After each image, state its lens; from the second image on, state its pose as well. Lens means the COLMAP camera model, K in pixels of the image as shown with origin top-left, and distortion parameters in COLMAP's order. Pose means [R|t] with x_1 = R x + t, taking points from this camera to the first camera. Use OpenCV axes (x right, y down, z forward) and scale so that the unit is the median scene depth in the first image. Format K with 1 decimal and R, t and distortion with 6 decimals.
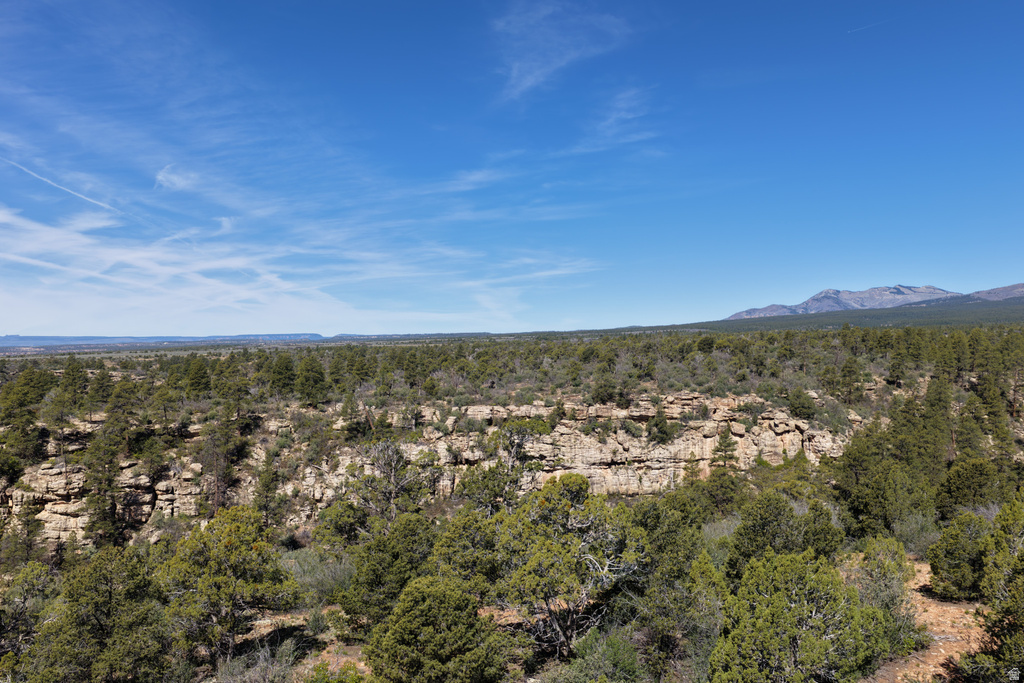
lens RADIAL K [[857.3, 0, 521.4], [0, 857.3, 340.6], [0, 0, 1]] dist [0.019813, -0.003787]
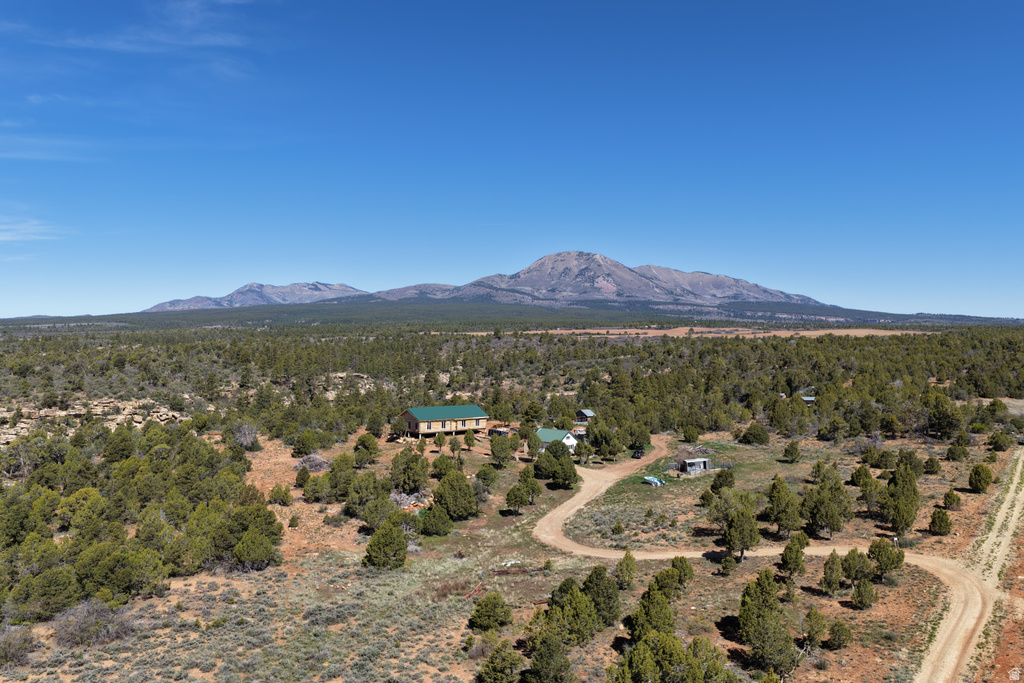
lens RADIAL K [[857.3, 0, 505.9], [0, 857.3, 342.6], [0, 0, 1]] dist [0.019813, -0.003787]
pose [[0.808977, -0.001096, 0.587840, -0.163033], [-0.006196, 0.999927, 0.010391, -0.071409], [-0.587808, -0.012049, 0.808911, -0.812999]]
